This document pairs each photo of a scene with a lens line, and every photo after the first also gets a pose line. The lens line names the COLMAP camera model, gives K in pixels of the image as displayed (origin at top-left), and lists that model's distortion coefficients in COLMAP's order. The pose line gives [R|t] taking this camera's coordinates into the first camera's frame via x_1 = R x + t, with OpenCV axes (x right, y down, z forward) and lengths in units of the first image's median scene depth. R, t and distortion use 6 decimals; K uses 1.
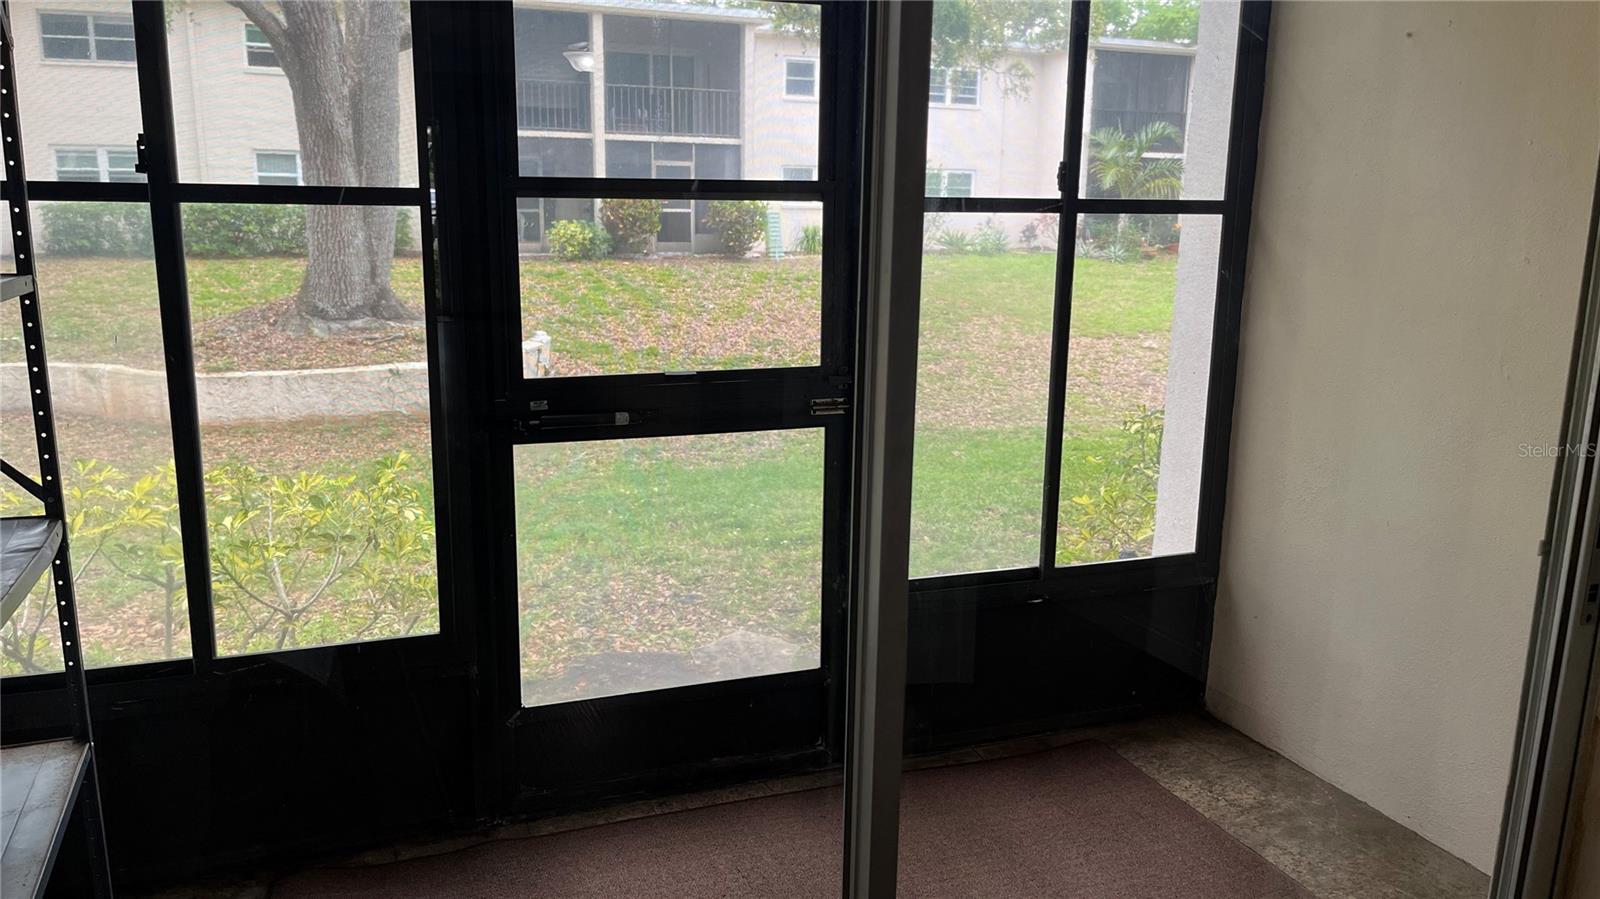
lens RADIAL K [[1209.7, 0, 792.4], [0, 1209.7, 457.6], [0, 0, 1]] dist [0.064209, -0.090061]
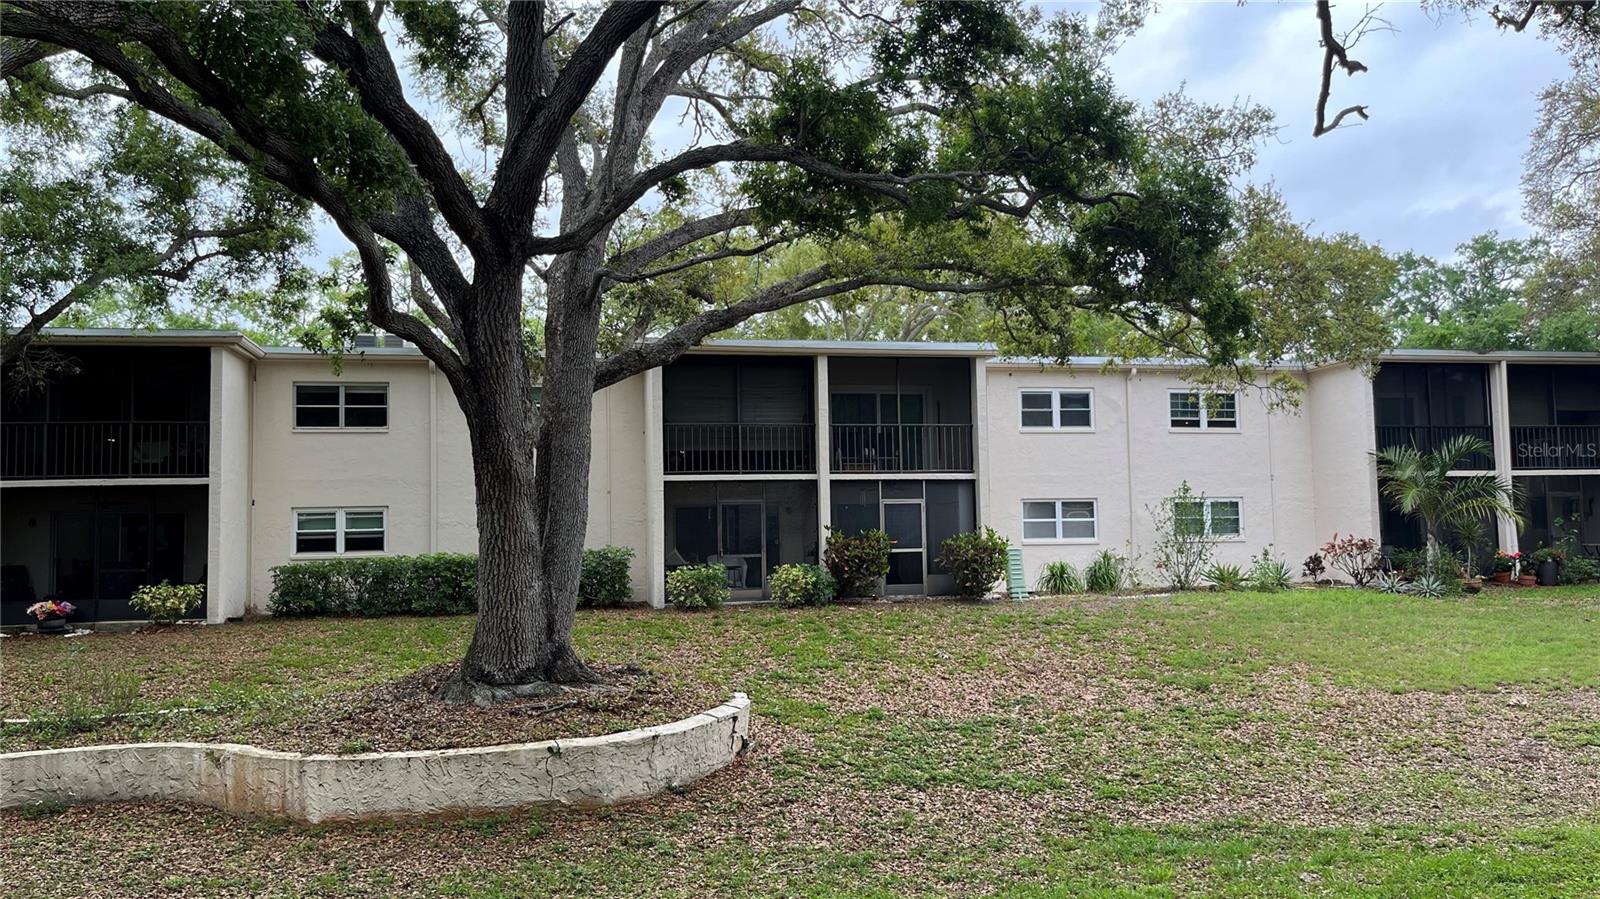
lens RADIAL K [[1209.7, 0, 792.4], [0, 1209.7, 457.6], [0, 0, 1]] dist [0.064209, -0.090061]
pose [[0.980933, -0.045265, -0.189003, -0.004496], [-0.008949, 0.960947, -0.276587, -0.020366], [0.194142, 0.273004, 0.942220, 0.121783]]
